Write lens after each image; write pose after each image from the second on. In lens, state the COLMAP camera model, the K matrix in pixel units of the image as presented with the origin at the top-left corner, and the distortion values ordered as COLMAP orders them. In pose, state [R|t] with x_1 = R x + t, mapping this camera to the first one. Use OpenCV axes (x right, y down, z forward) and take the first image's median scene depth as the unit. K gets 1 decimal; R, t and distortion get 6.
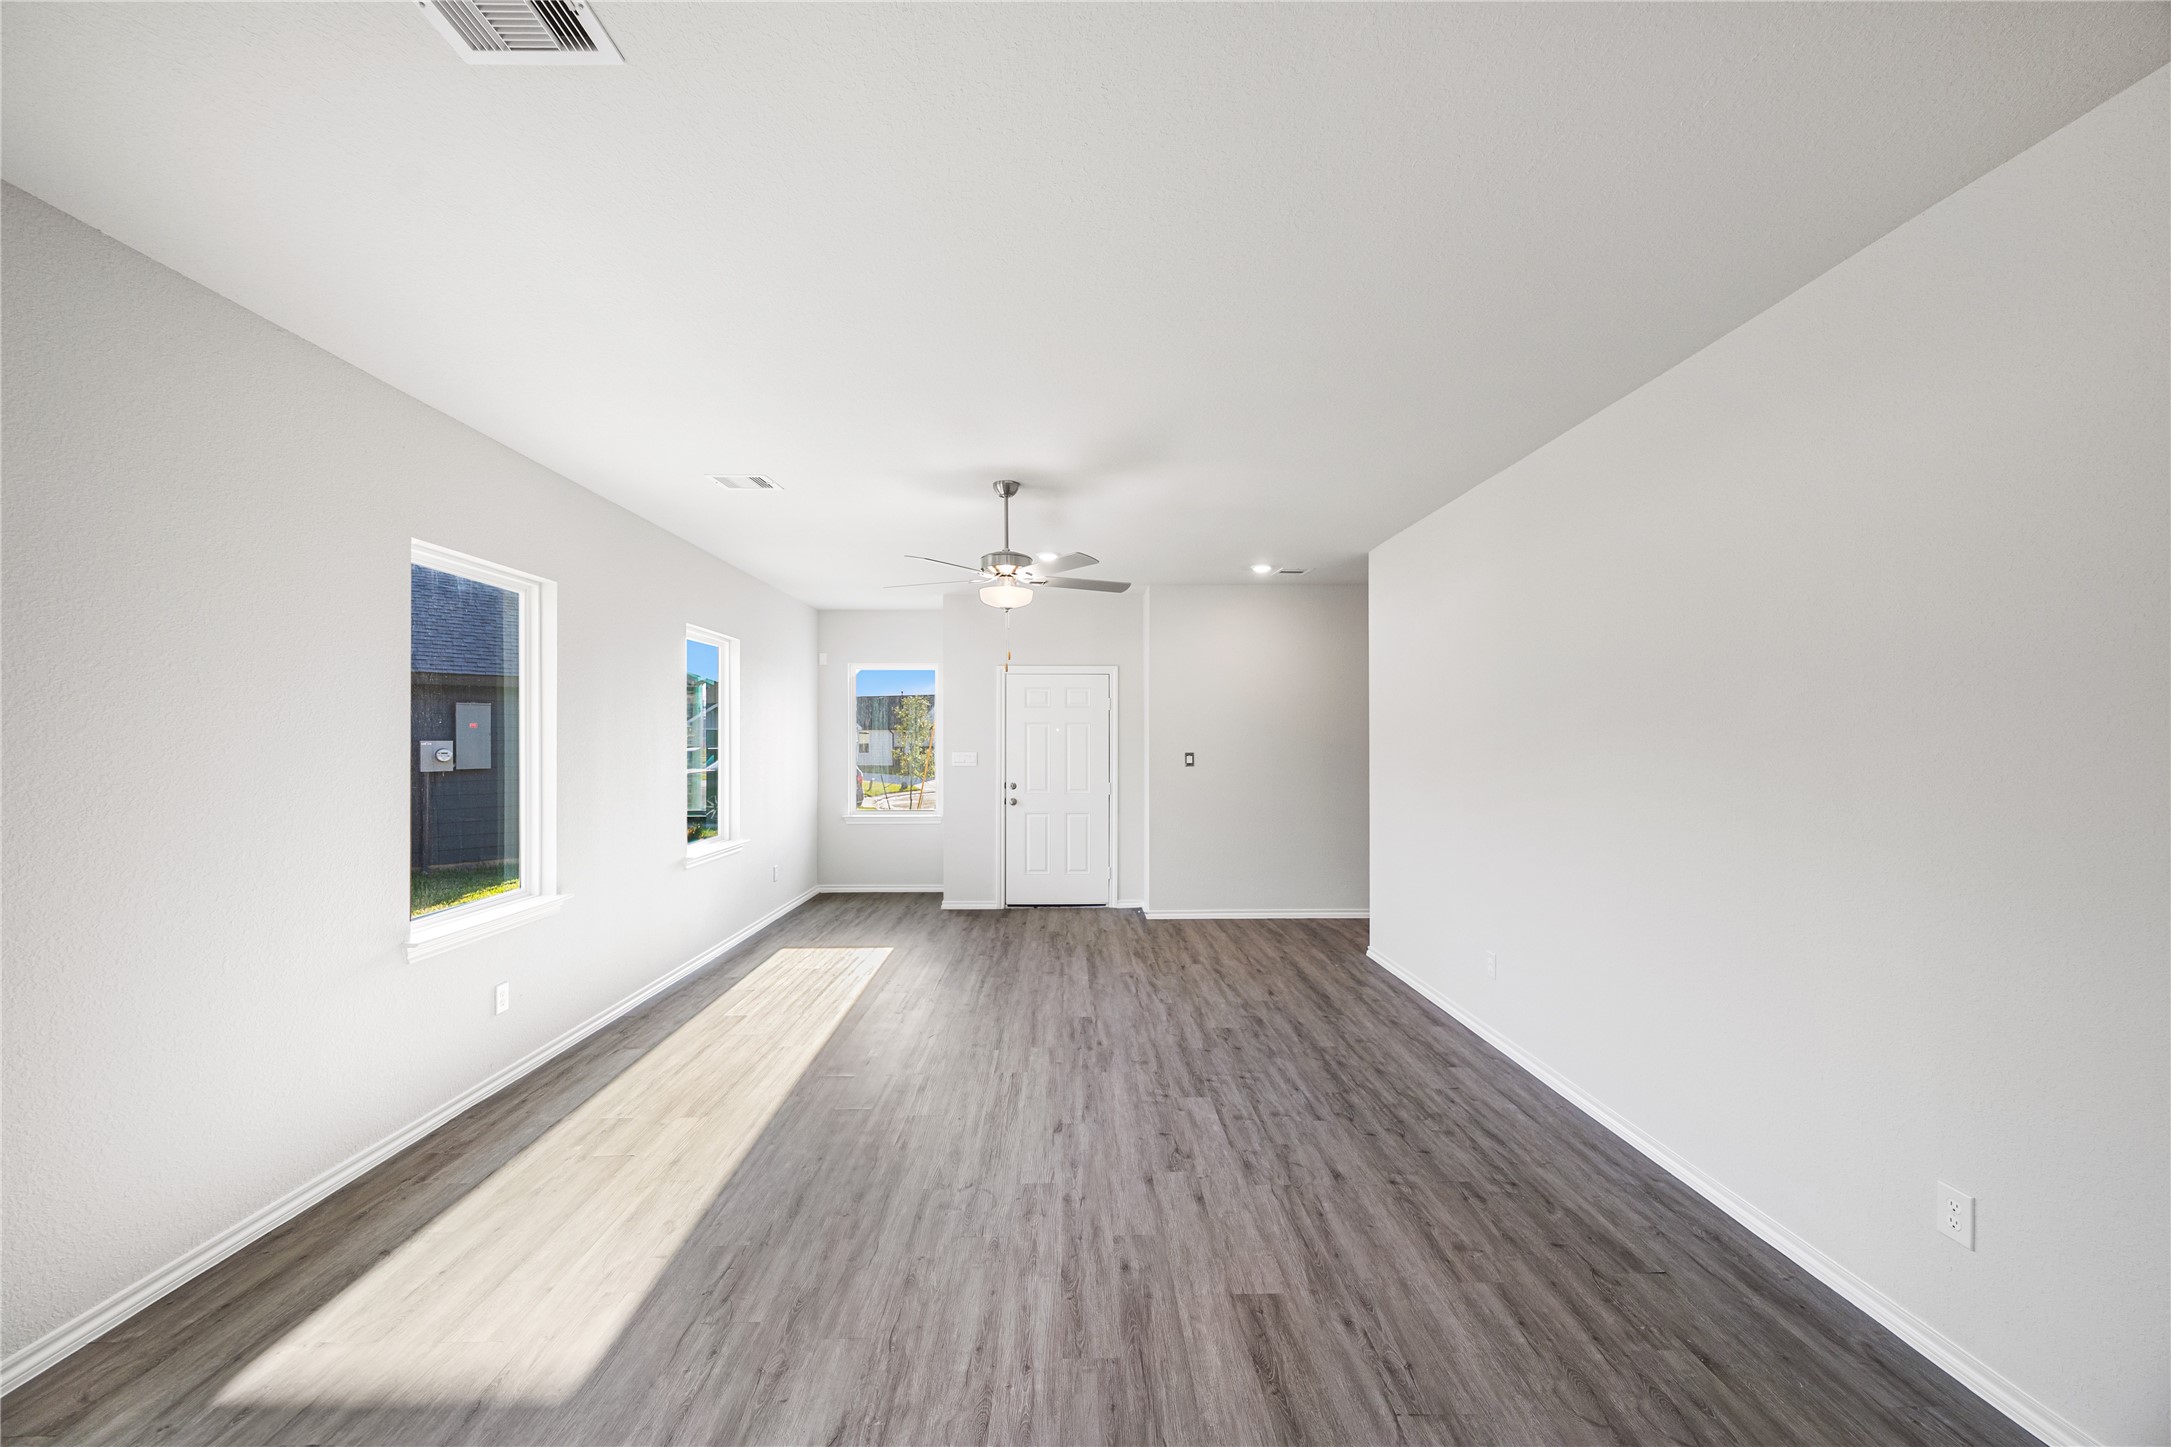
lens RADIAL K [[832.0, 0, 1086.0], [0, 832.0, 737.9], [0, 0, 1]] dist [-0.001673, 0.000028]
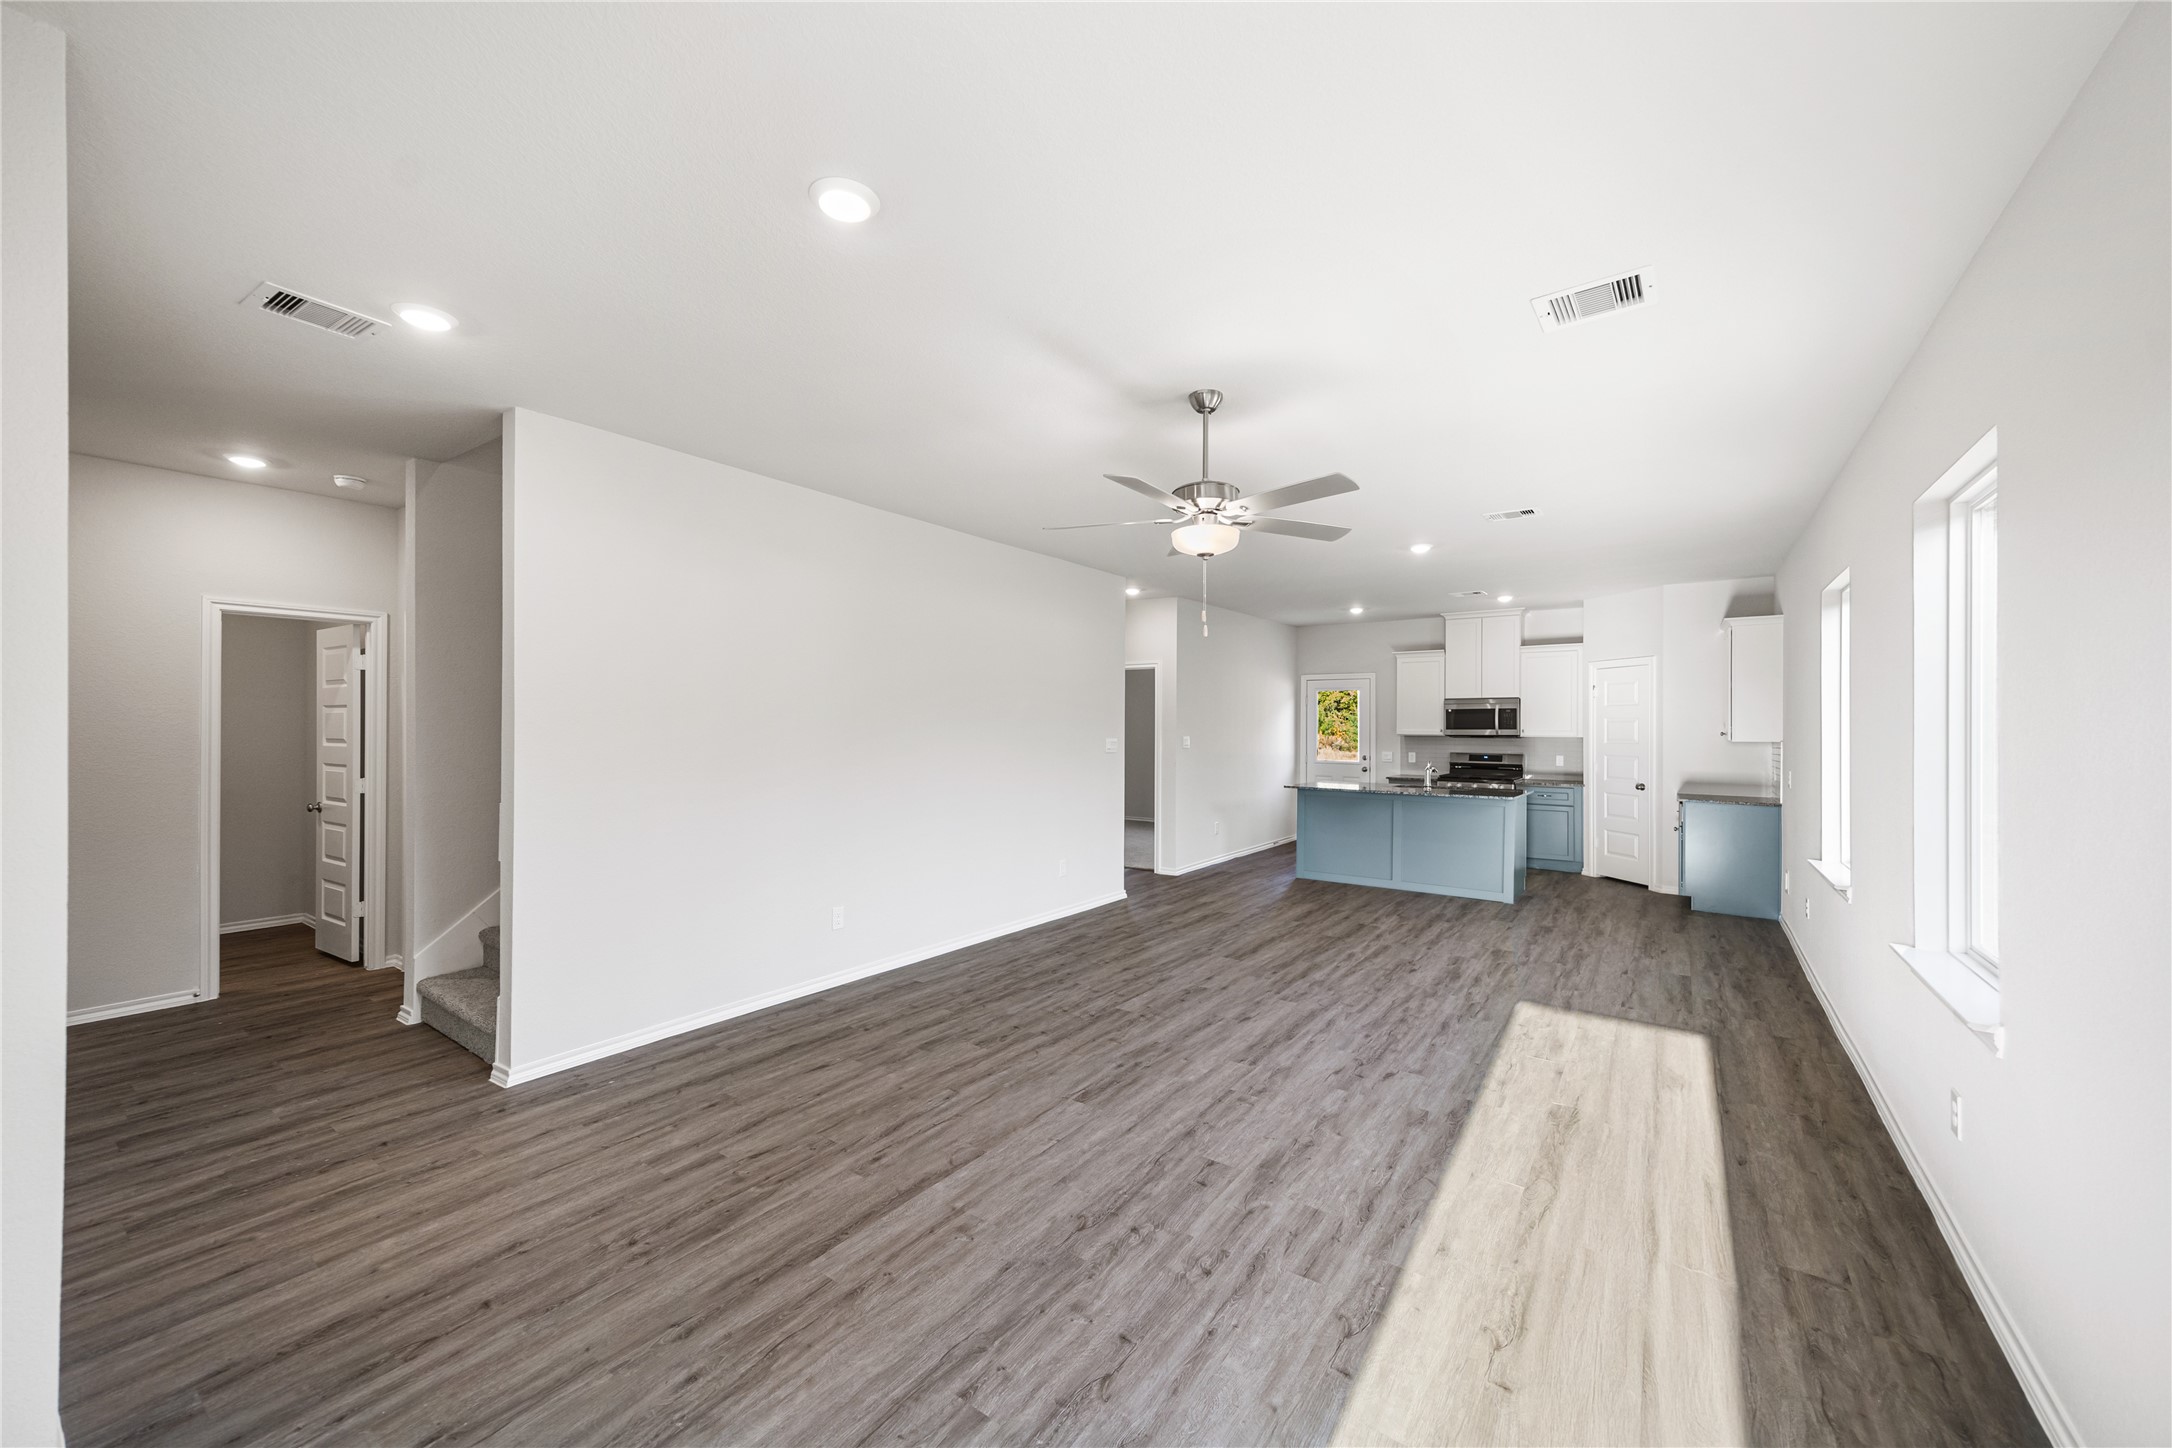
lens RADIAL K [[822.5, 0, 1076.5], [0, 822.5, 723.1], [0, 0, 1]] dist [0.014614, 0.000139]
pose [[-0.794599, 0.000009, 0.607134, -0.471796], [-0.005726, 0.999955, -0.007509, 0.006388], [-0.607107, -0.009443, -0.794564, 1.691980]]
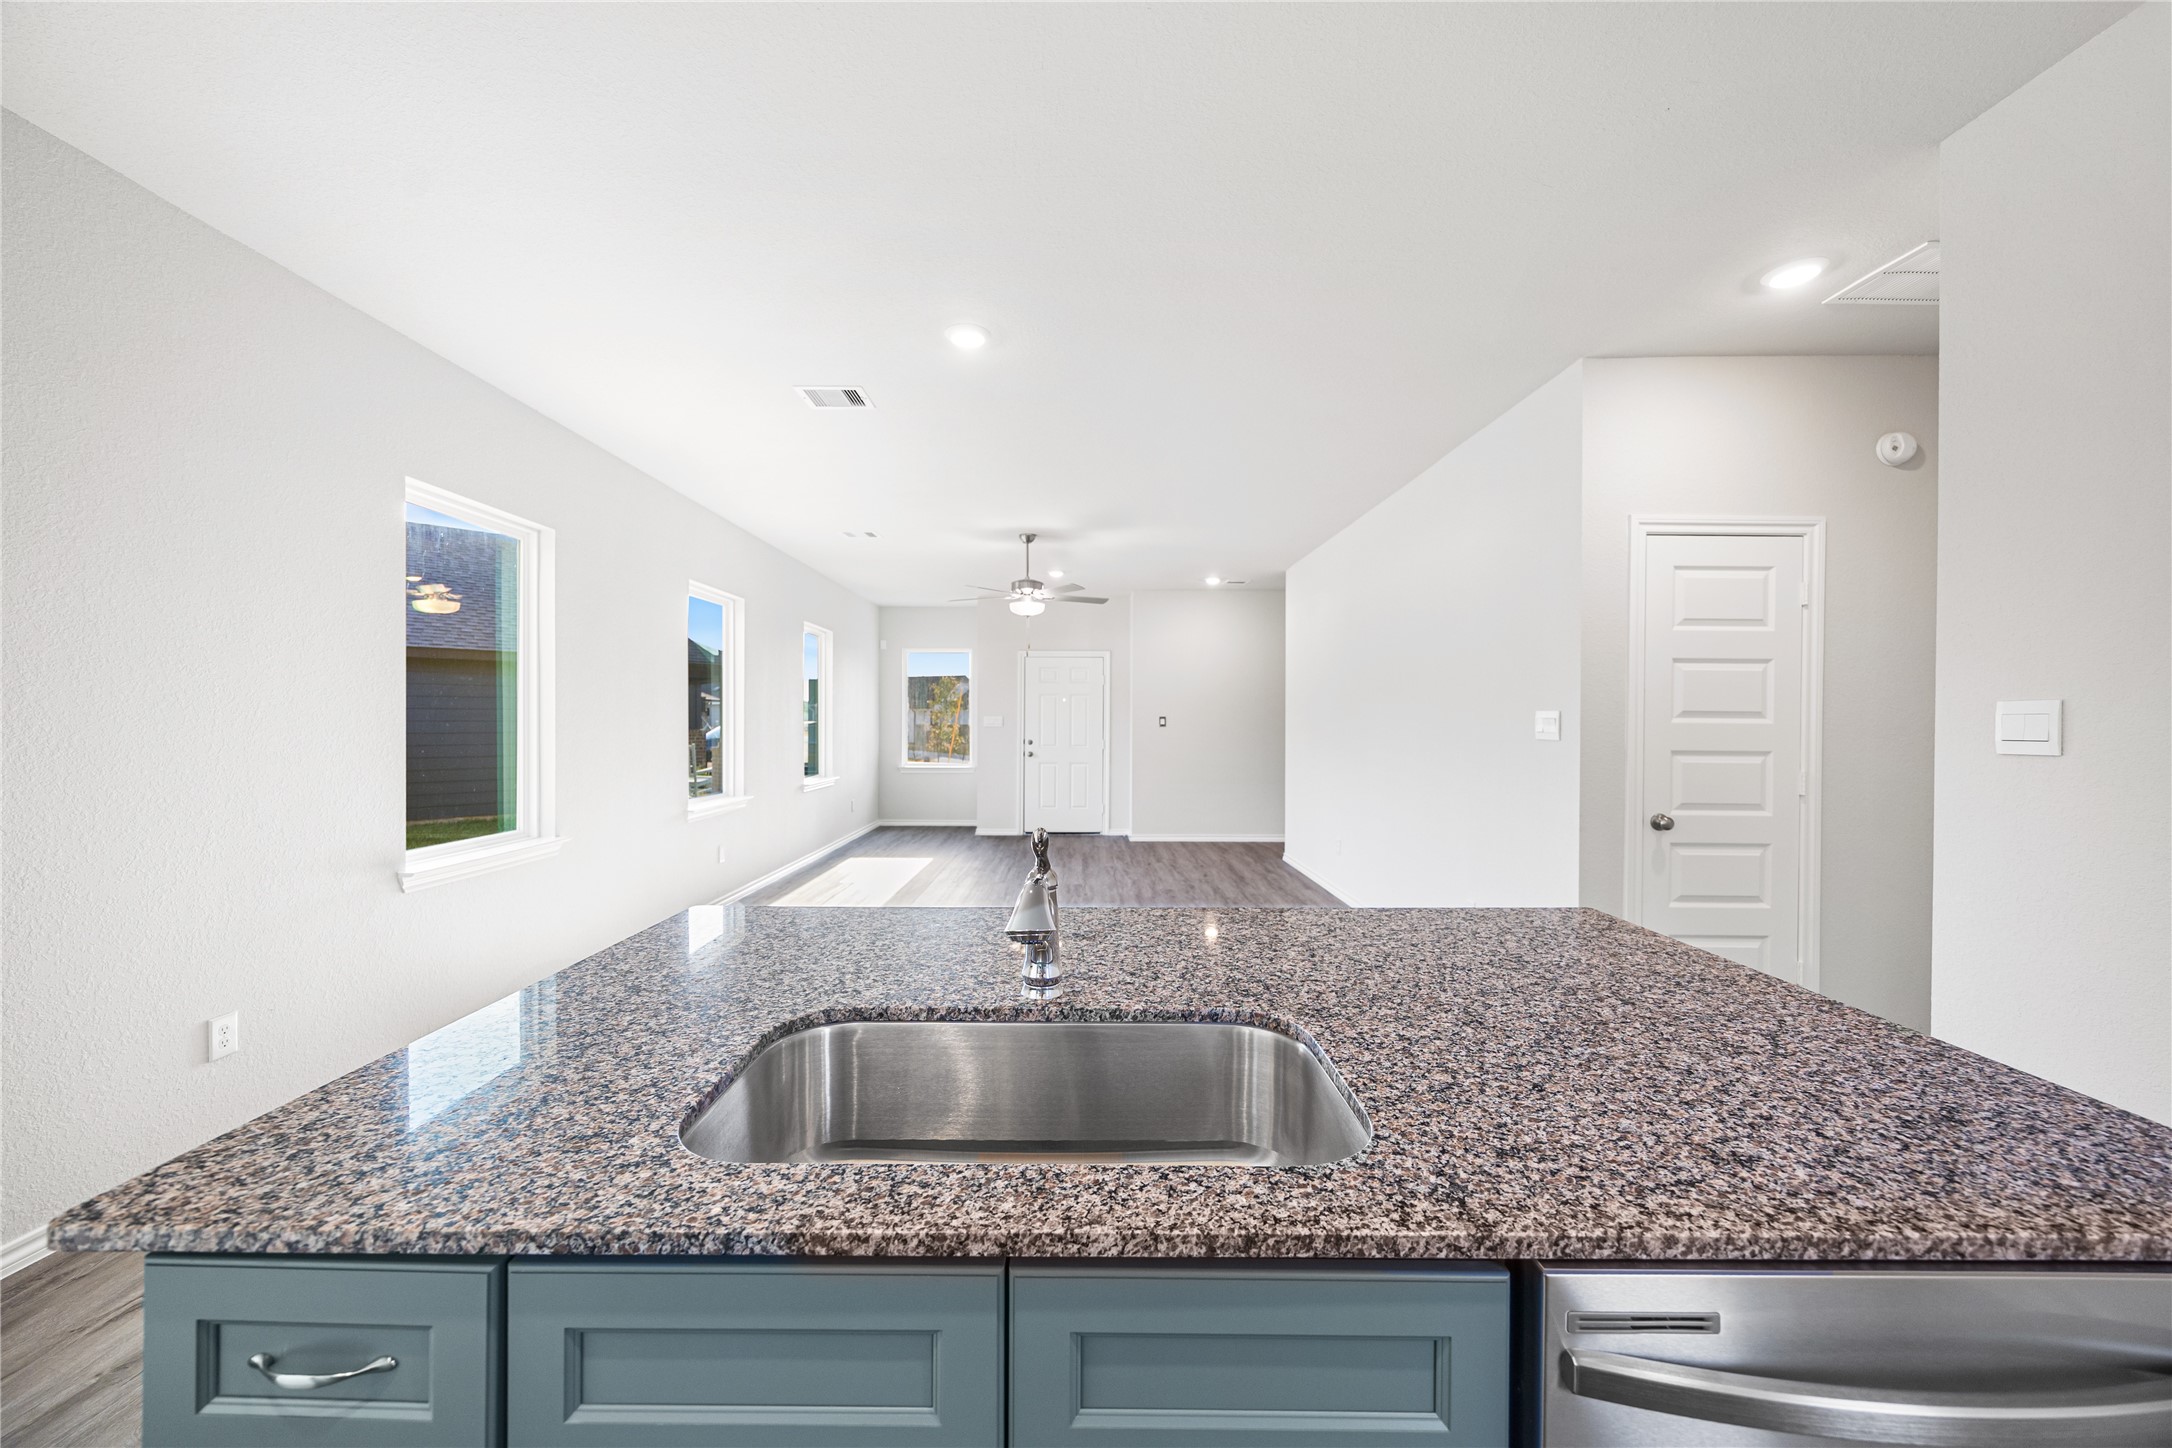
lens RADIAL K [[827.8, 0, 1075.7], [0, 827.8, 728.3], [0, 0, 1]] dist [-0.001396, -0.000460]
pose [[0.999561, 0.004778, -0.029255, 0.040517], [-0.004417, 0.999914, 0.012369, 0.034755], [0.029312, -0.012235, 0.999495, -0.540304]]
